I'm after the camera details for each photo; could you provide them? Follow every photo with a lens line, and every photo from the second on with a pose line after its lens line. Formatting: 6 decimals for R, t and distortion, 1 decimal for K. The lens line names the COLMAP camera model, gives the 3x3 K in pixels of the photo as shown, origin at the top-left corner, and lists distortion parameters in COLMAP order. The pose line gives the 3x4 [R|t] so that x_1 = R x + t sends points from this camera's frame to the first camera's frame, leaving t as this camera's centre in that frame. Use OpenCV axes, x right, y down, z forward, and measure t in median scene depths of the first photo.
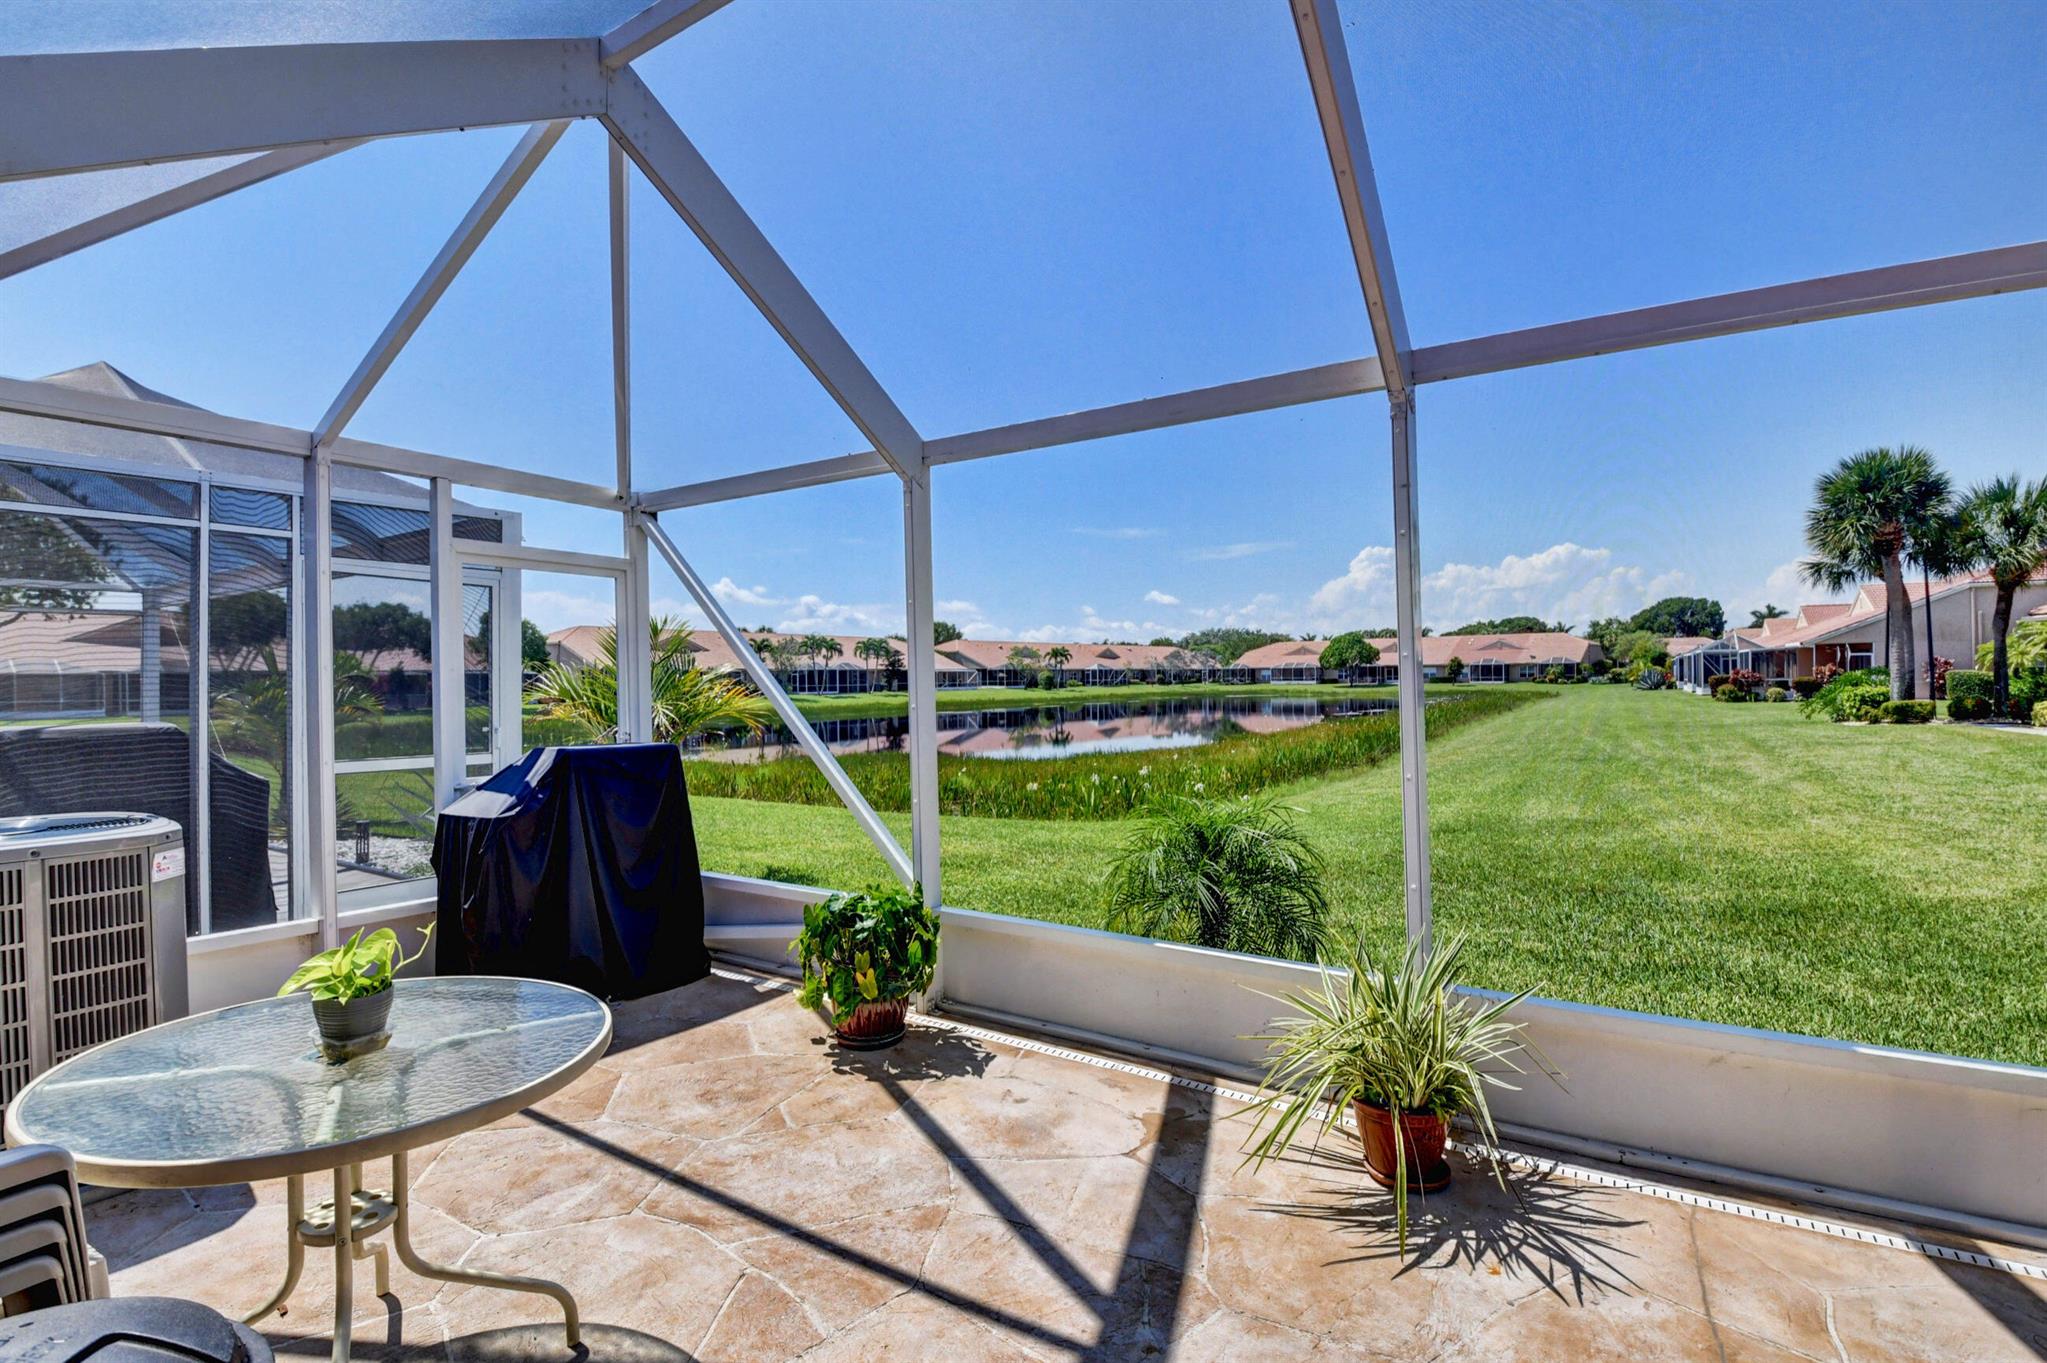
lens RADIAL K [[933.2, 0, 1020.7], [0, 933.2, 682.9], [0, 0, 1]] dist [0.008632, -0.023477]
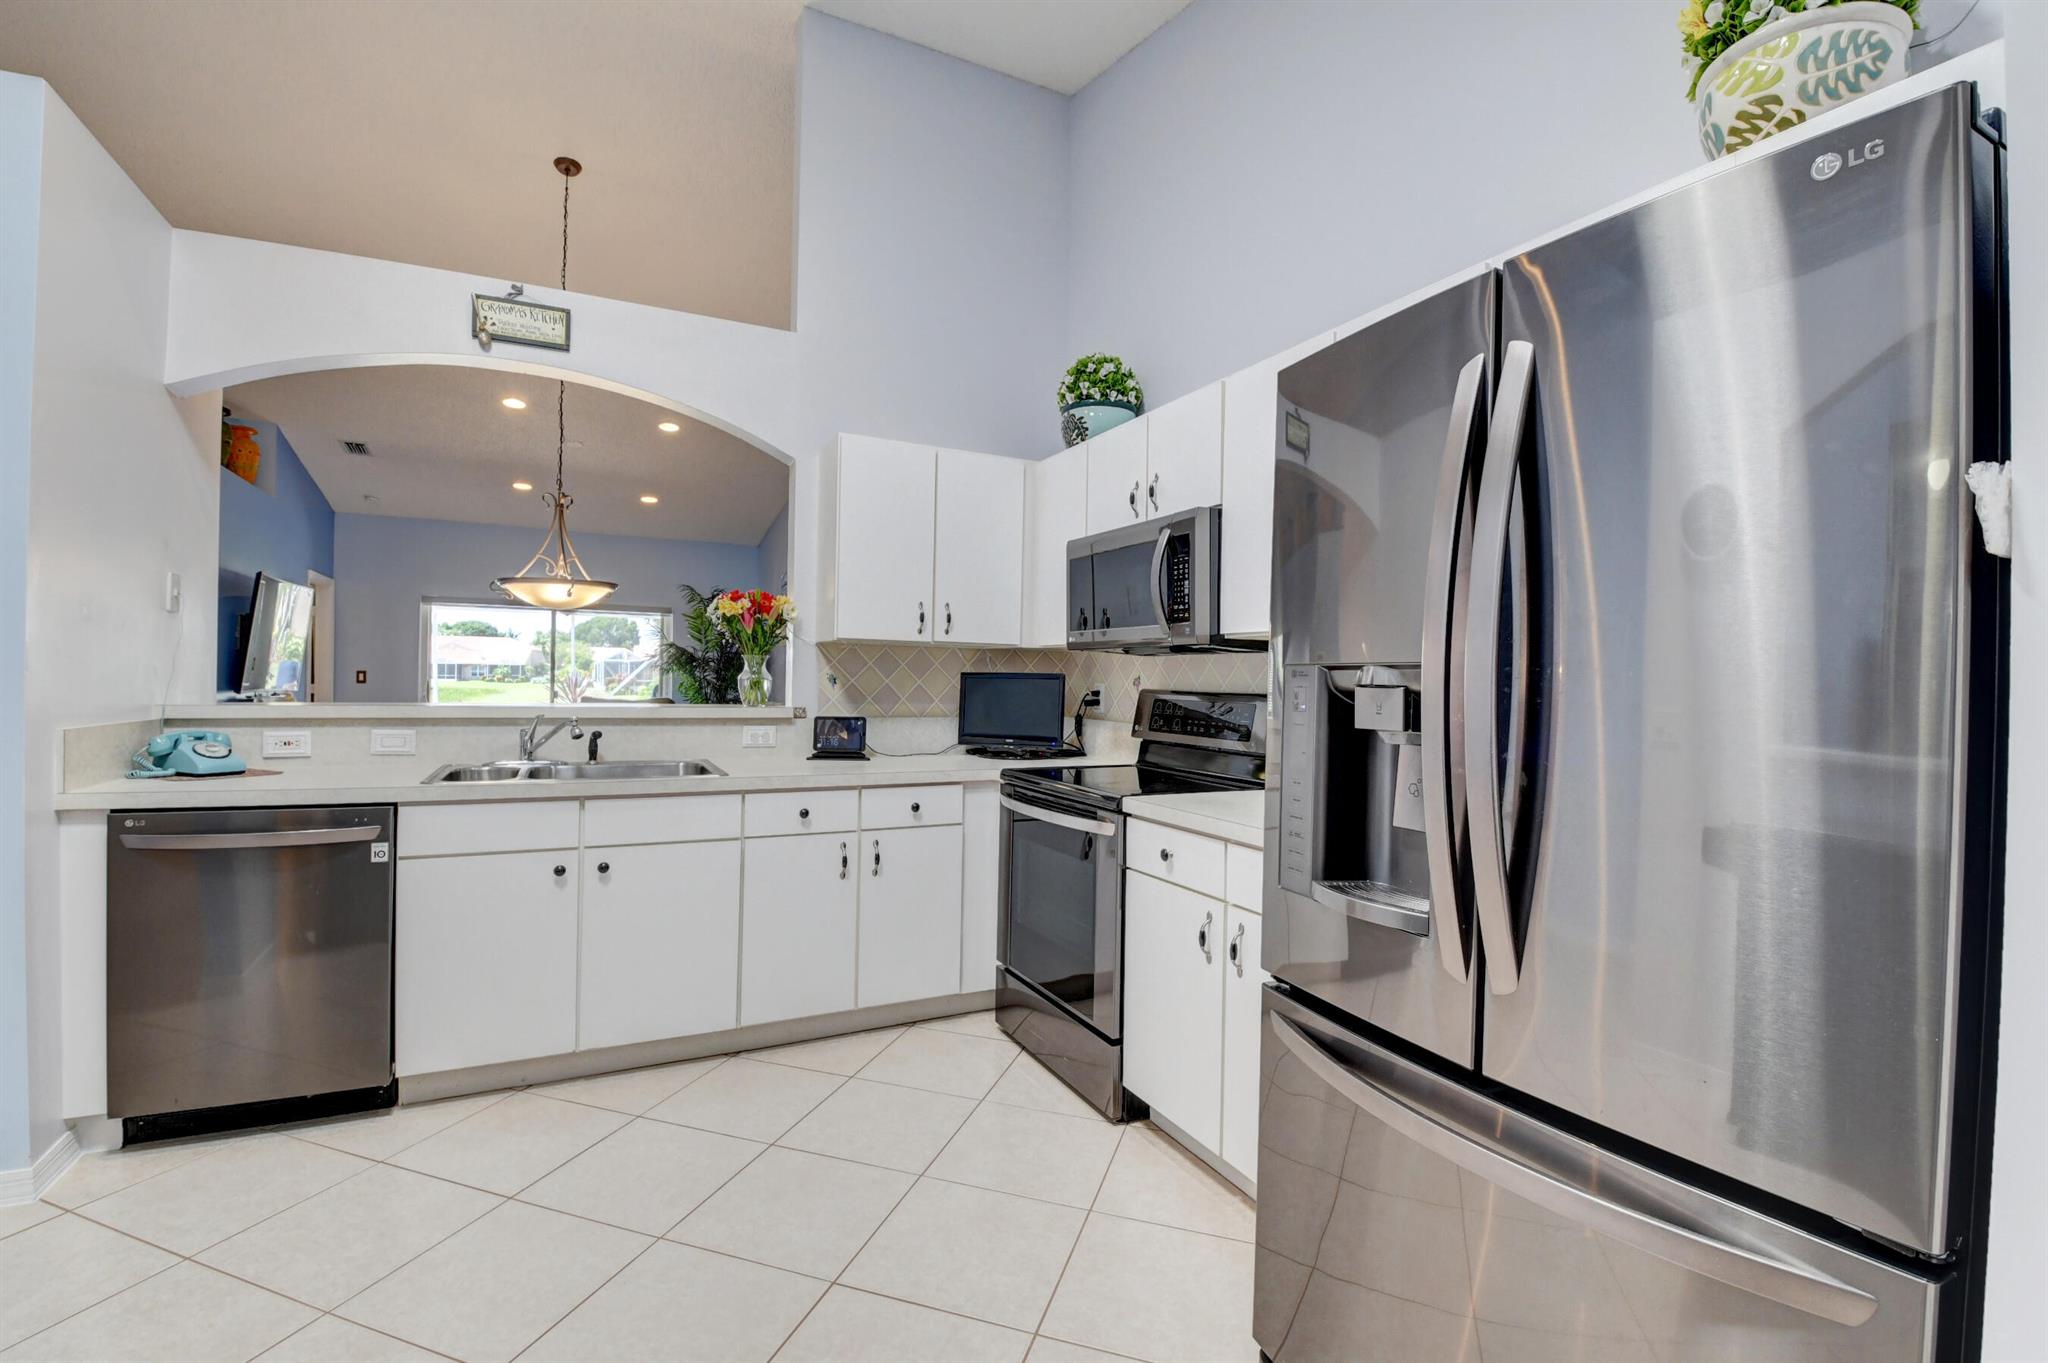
lens RADIAL K [[903.3, 0, 1016.1], [0, 903.3, 679.6], [0, 0, 1]] dist [0.007488, -0.021616]
pose [[0.513139, 0.020690, 0.858056, -0.047396], [-0.017407, 0.999755, -0.013698, 0.001416], [-0.858129, -0.007907, 0.513373, -0.092805]]
